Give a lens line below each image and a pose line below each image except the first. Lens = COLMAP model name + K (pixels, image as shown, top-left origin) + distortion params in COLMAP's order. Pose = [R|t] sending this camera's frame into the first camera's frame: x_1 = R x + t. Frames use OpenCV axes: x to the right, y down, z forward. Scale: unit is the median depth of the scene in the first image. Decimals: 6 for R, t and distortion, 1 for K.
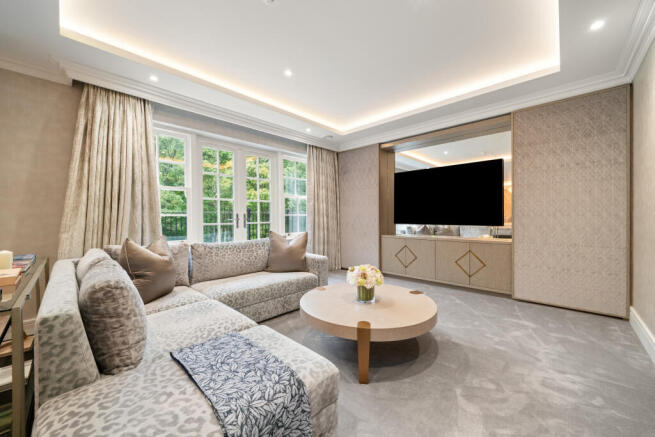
lens RADIAL K [[245.6, 0, 325.4], [0, 245.6, 214.1], [0, 0, 1]] dist [0.000011, 0.000003]
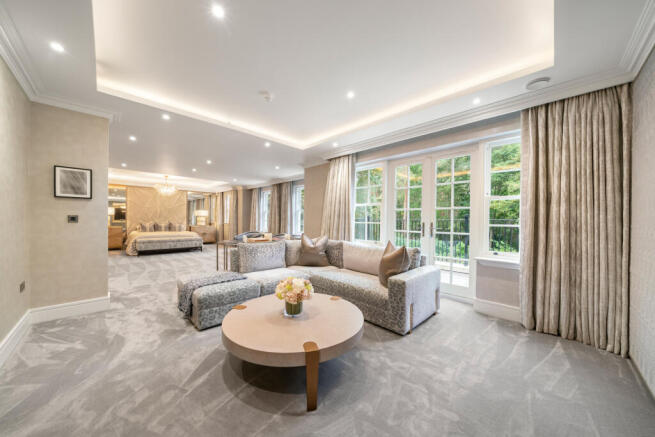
lens RADIAL K [[226.9, 0, 327.4], [0, 226.9, 219.0], [0, 0, 1]] dist [-0.000375, -0.000029]
pose [[-0.029647, -0.002354, -0.999558, 0.578004], [-0.016623, 0.999860, -0.001862, -0.007200], [0.999422, 0.016561, -0.029682, 0.617985]]
